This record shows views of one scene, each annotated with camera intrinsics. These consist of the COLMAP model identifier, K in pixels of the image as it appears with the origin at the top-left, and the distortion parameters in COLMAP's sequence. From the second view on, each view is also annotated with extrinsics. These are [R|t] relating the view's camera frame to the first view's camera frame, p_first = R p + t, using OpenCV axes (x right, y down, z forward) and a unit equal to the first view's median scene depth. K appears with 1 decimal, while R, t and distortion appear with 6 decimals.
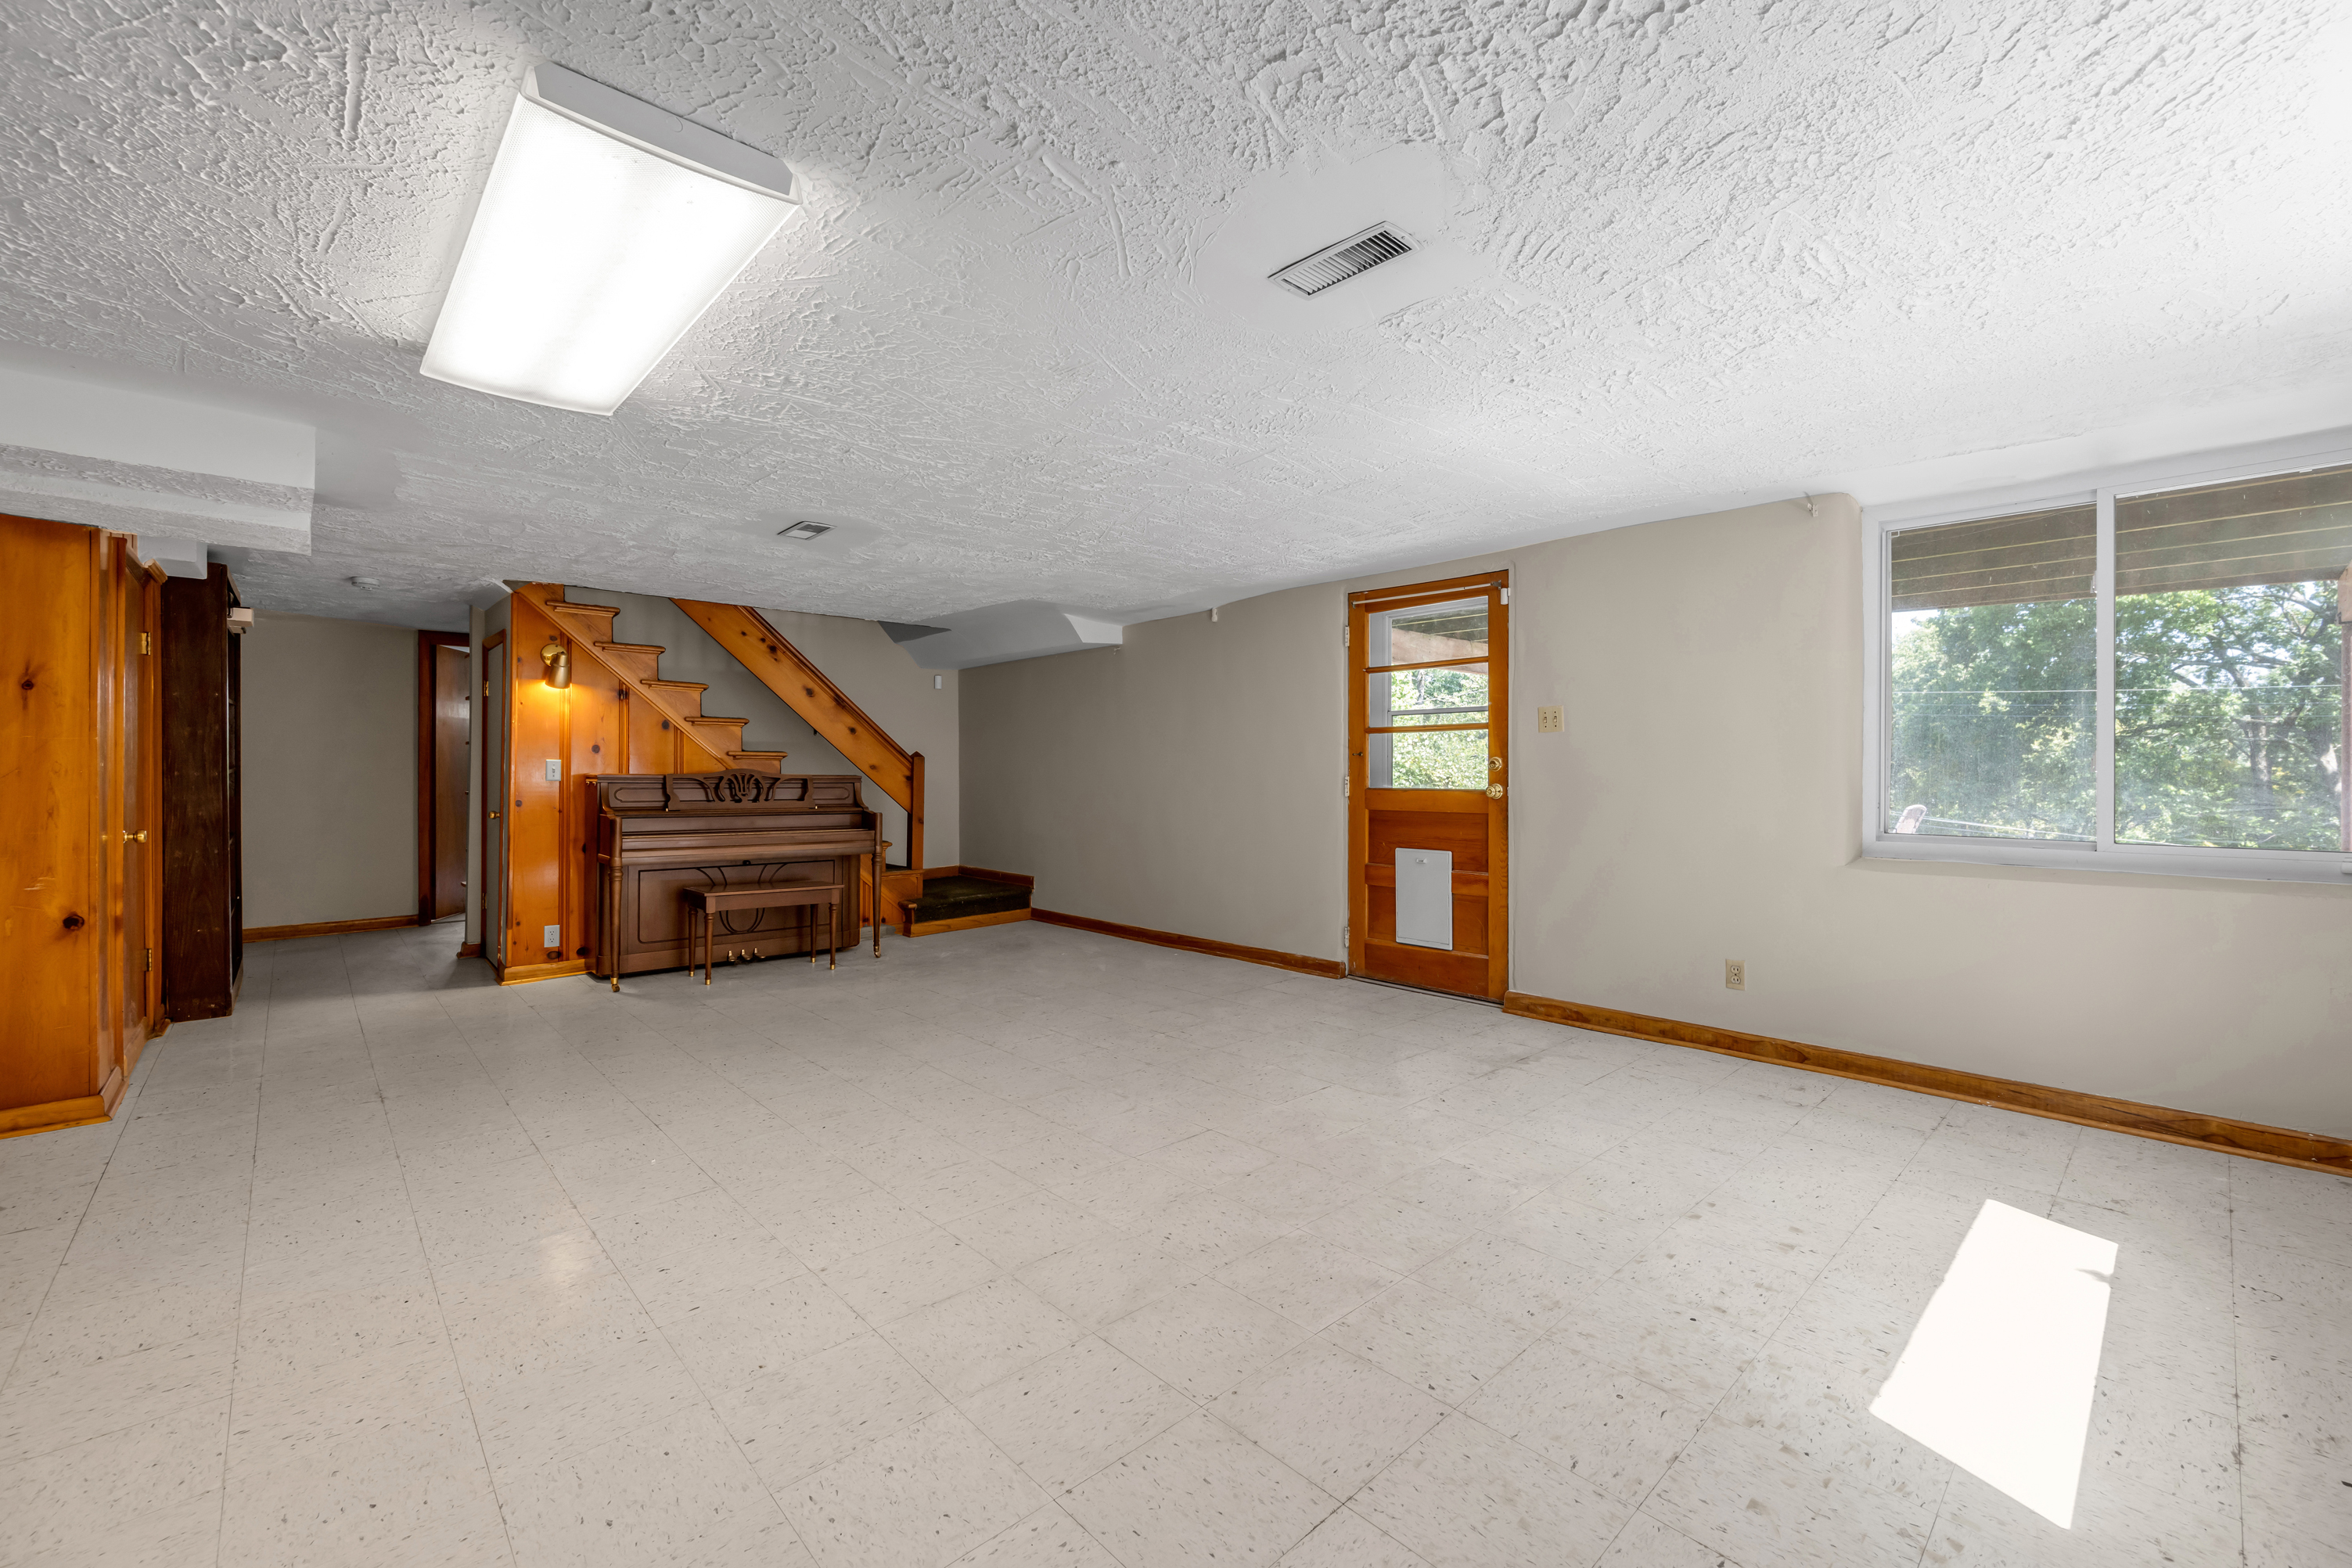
lens RADIAL K [[949.2, 0, 1161.6], [0, 949.2, 770.9], [0, 0, 1]] dist [-0.002955, -0.001111]
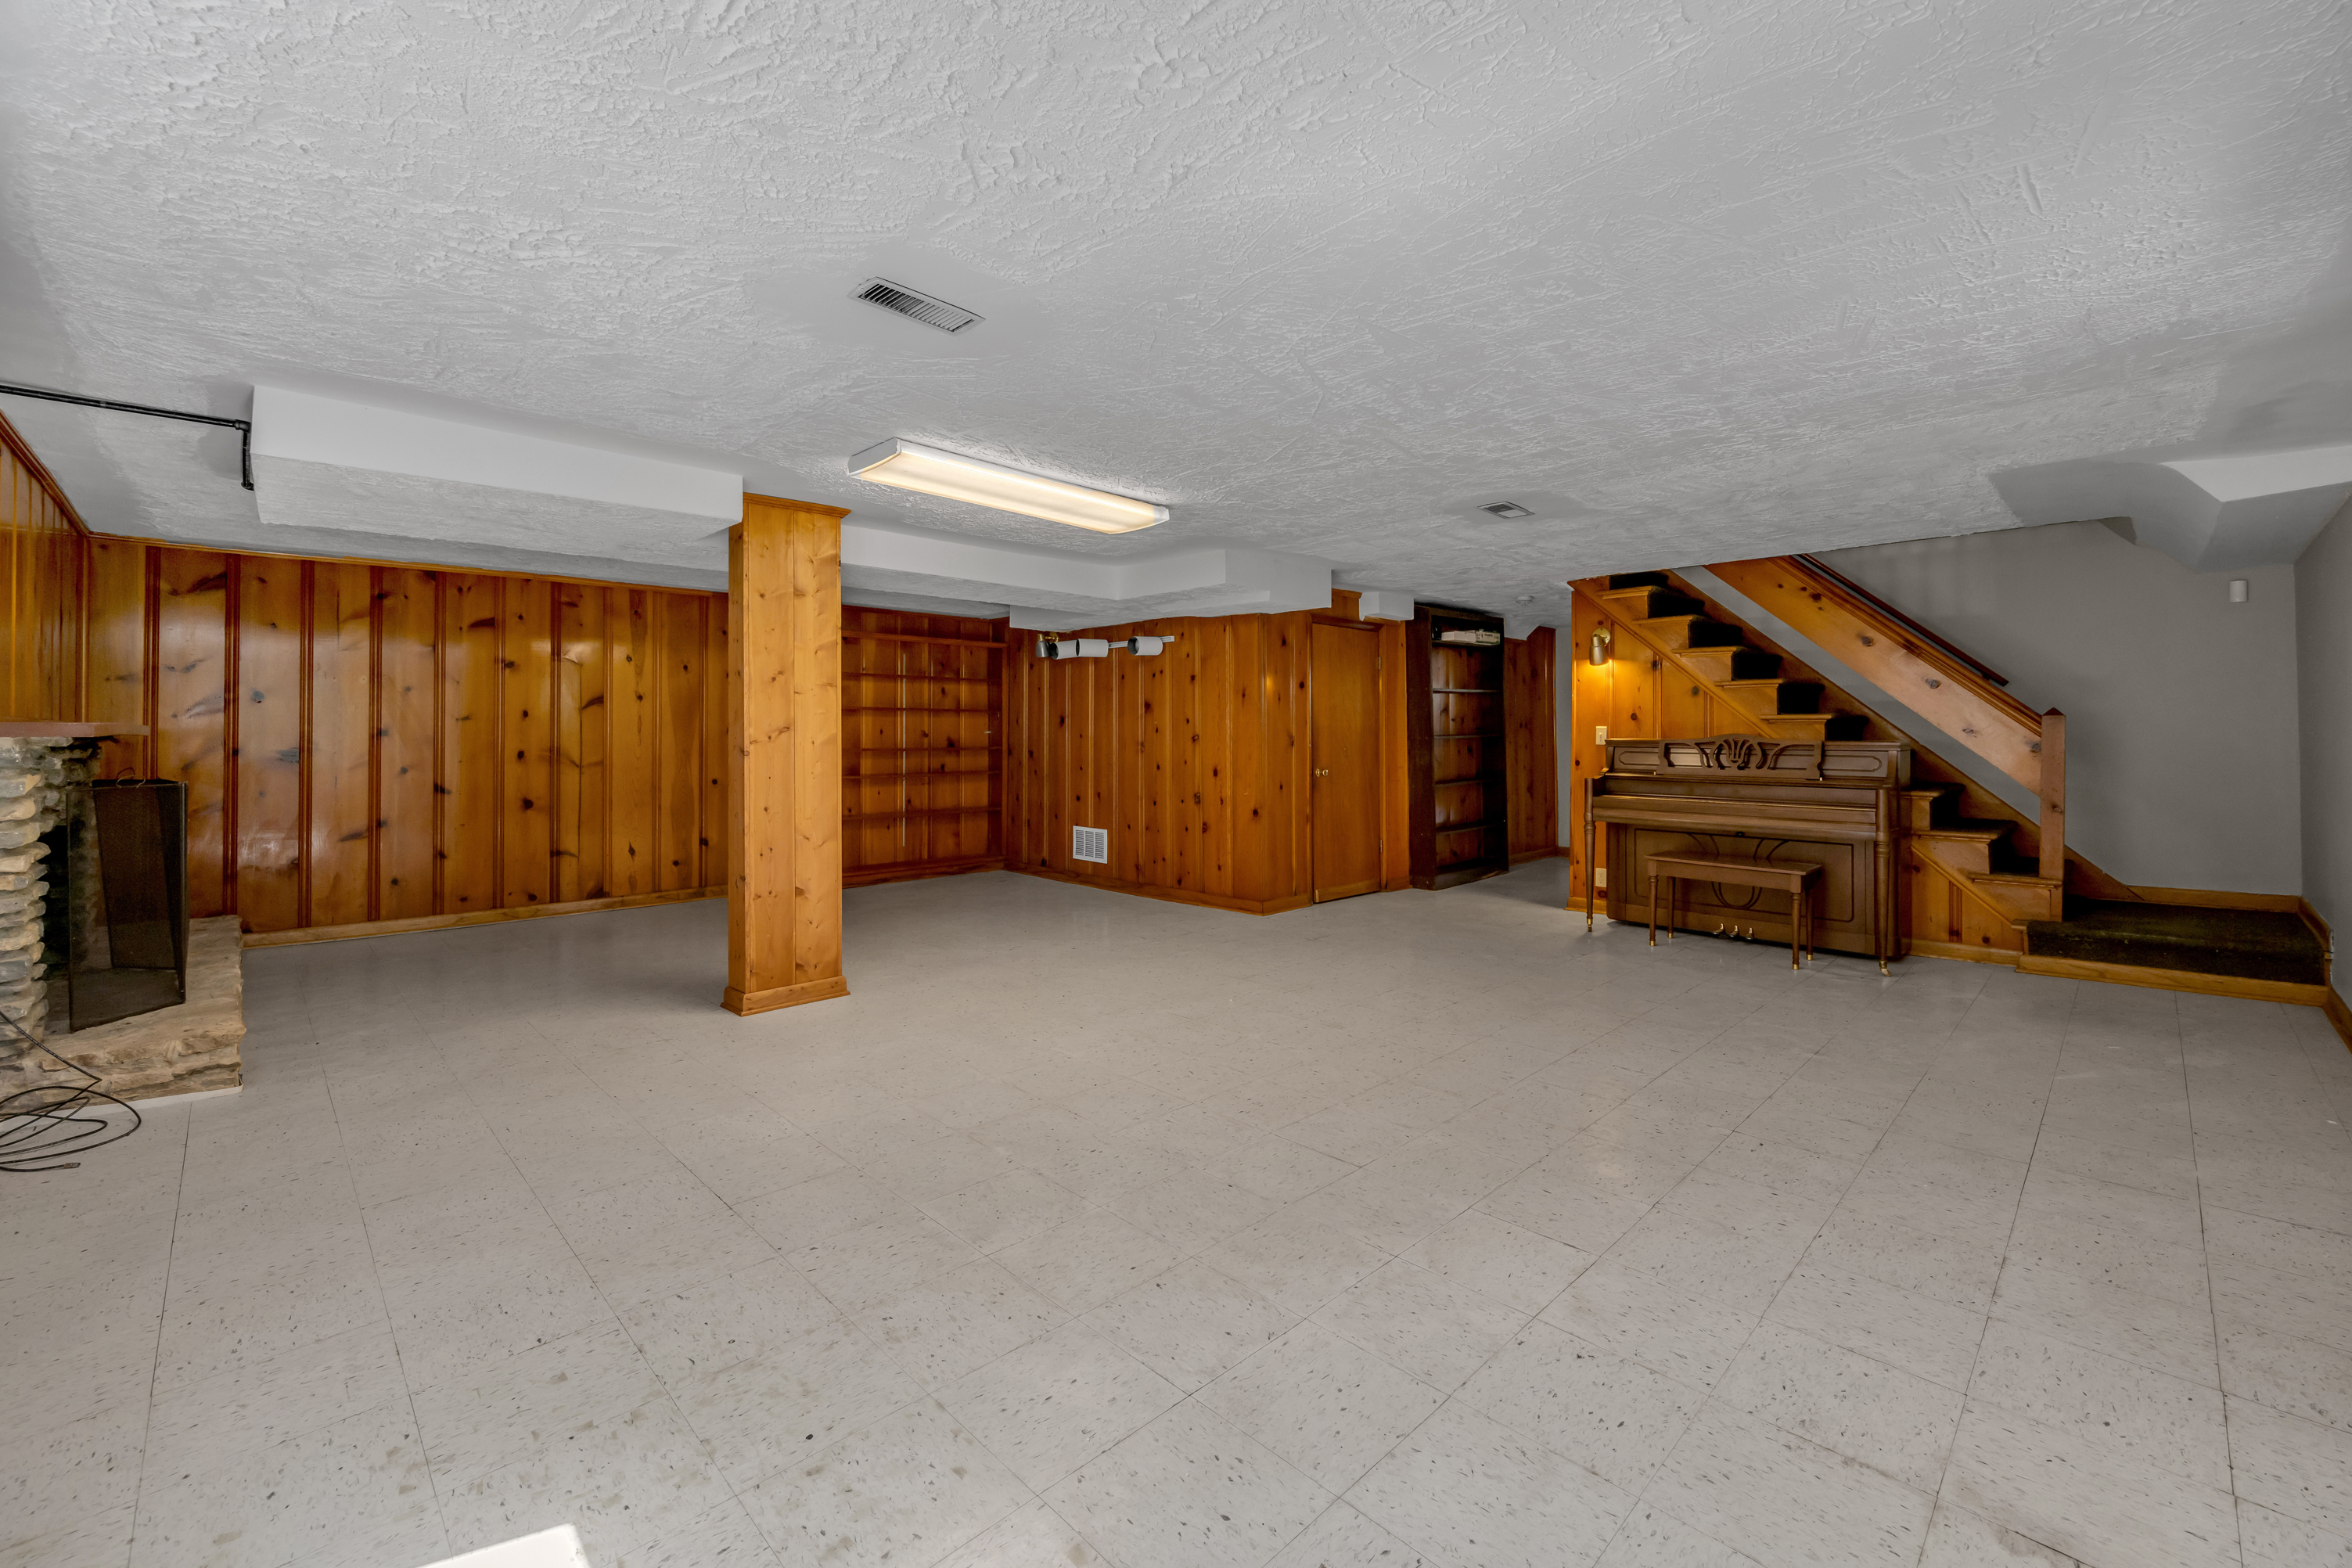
lens RADIAL K [[949.2, 0, 1229.0], [0, 949.2, 725.1], [0, 0, 1]] dist [-0.002955, -0.001111]
pose [[0.076096, -0.011242, -0.997037, 0.526497], [0.001850, 0.999936, -0.011133, -0.001422], [0.997099, -0.000997, 0.076112, 0.491535]]
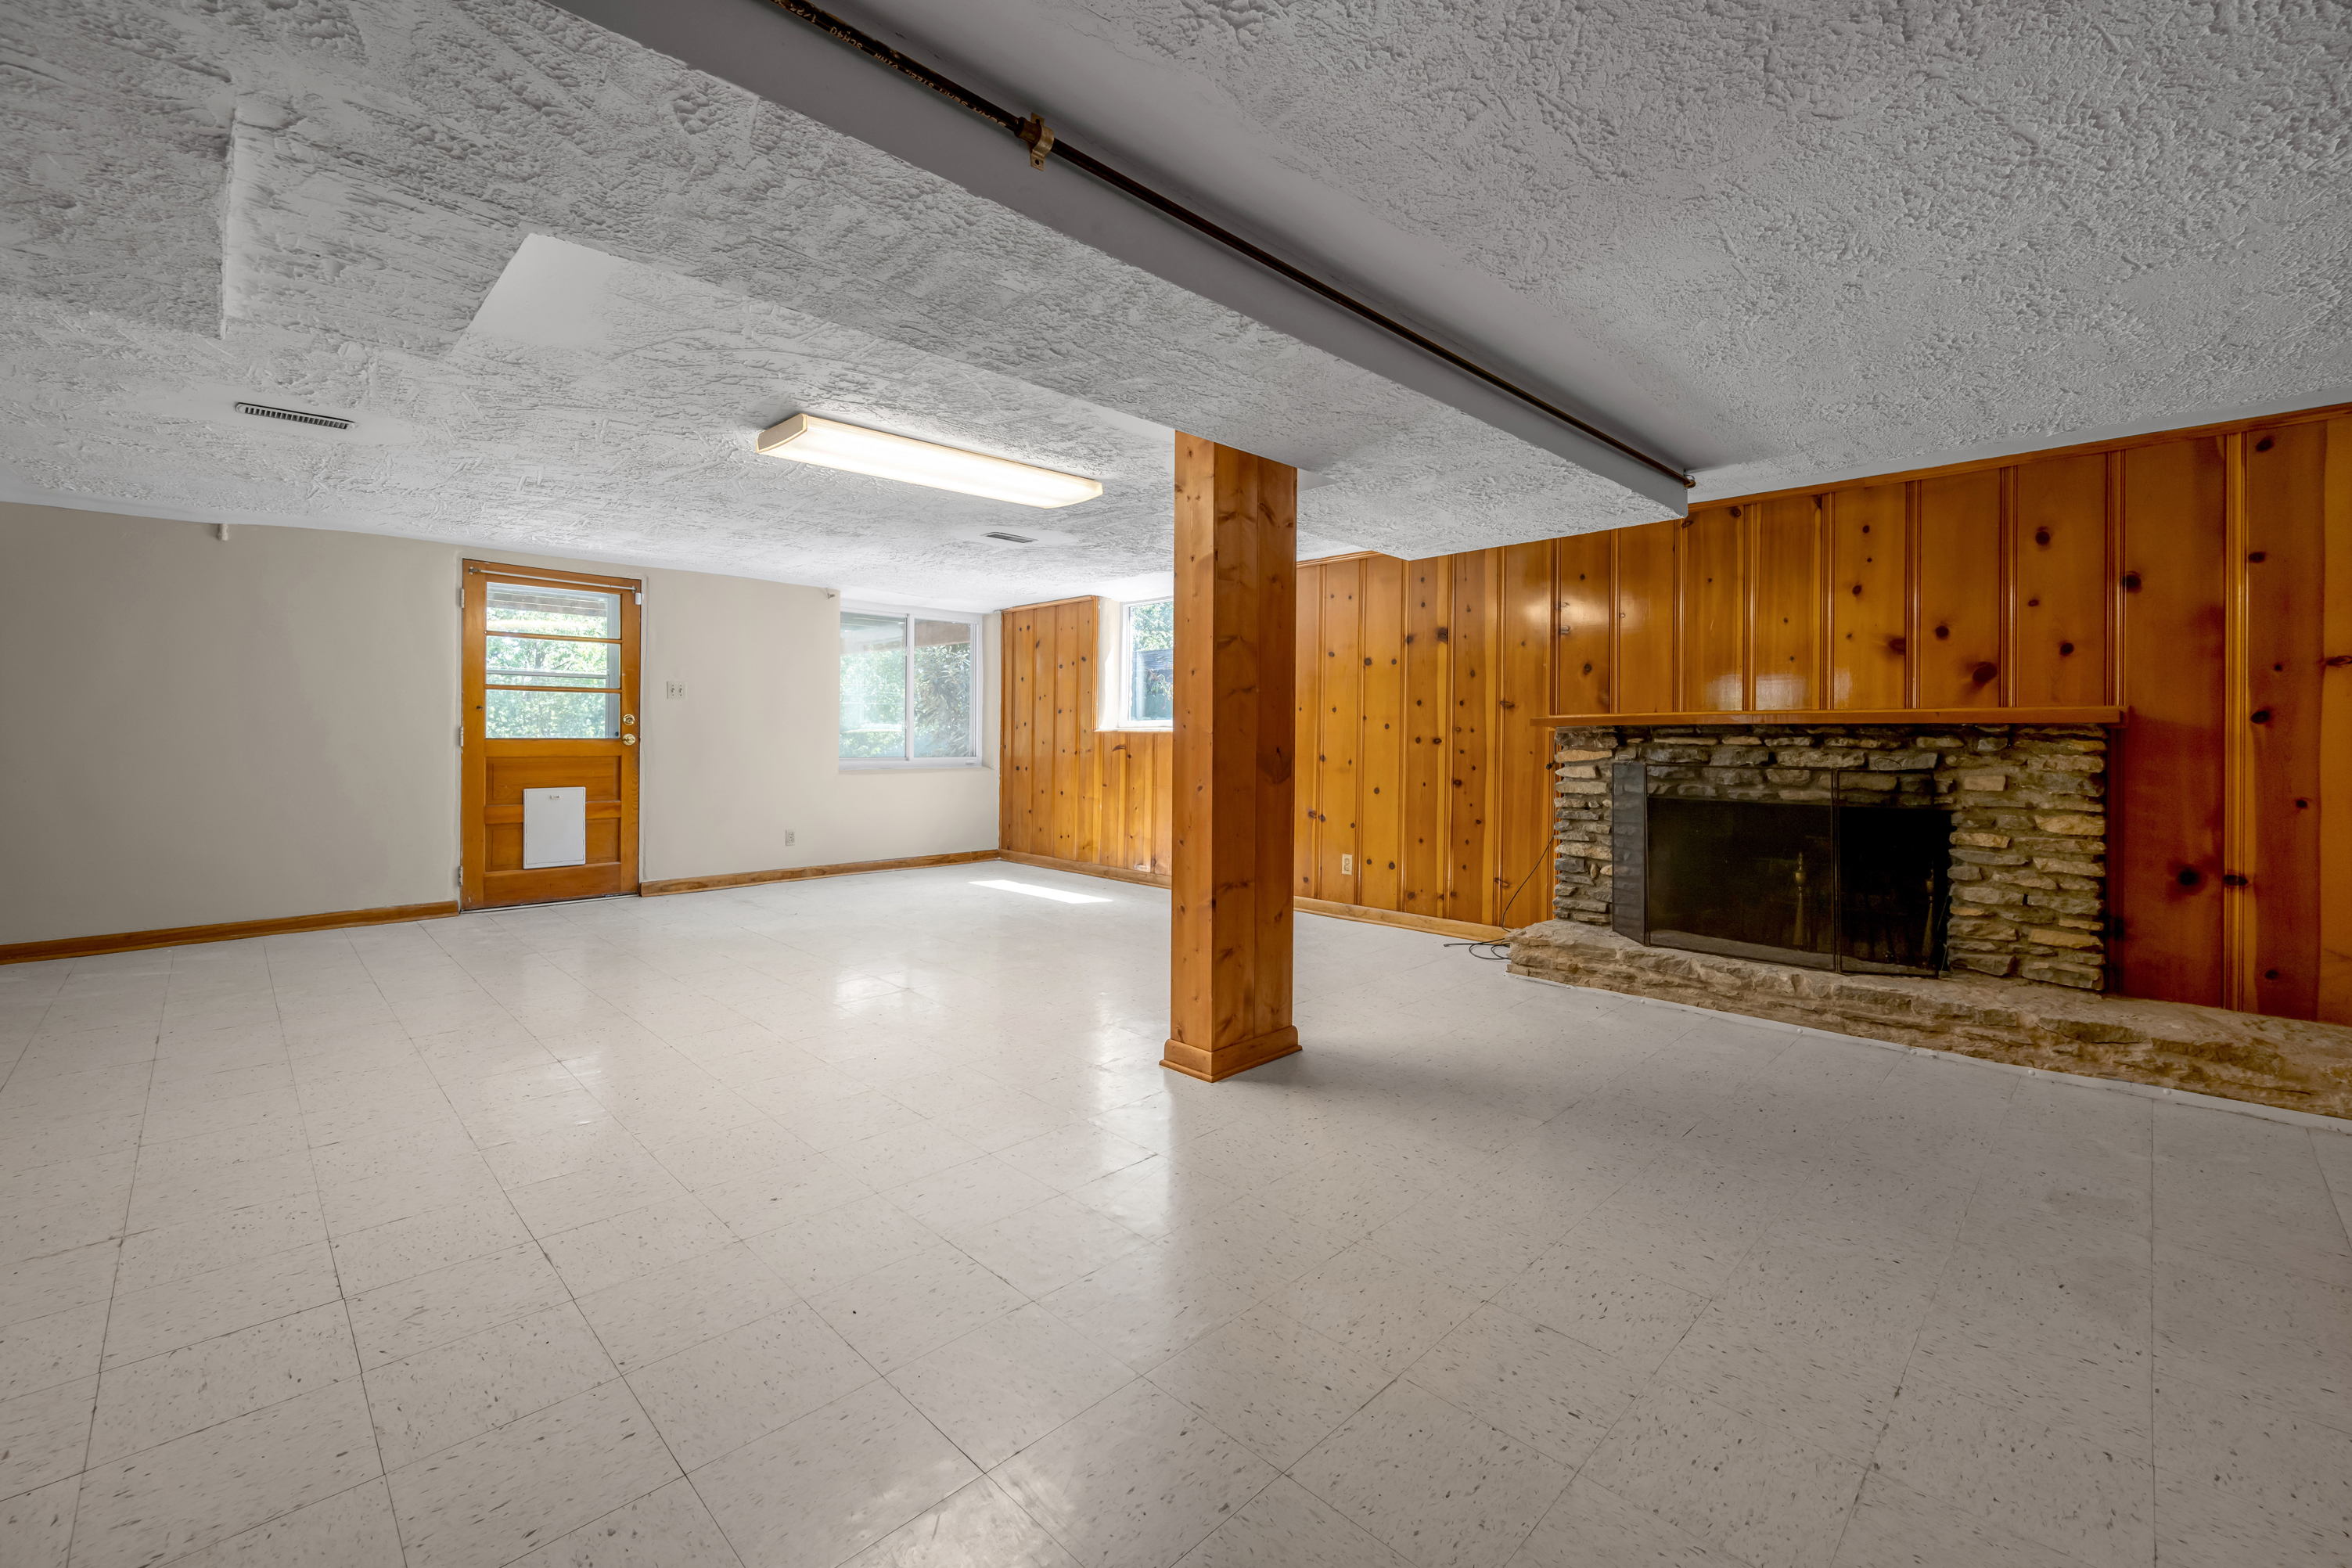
lens RADIAL K [[983.0, 0, 1218.9], [0, 983.0, 729.6], [0, 0, 1]] dist [-0.003011, -0.000748]
pose [[-0.067595, 0.007403, 0.997685, -1.019333], [-0.007506, 0.999940, -0.007928, 0.010715], [-0.997685, -0.008025, -0.067536, 0.223752]]
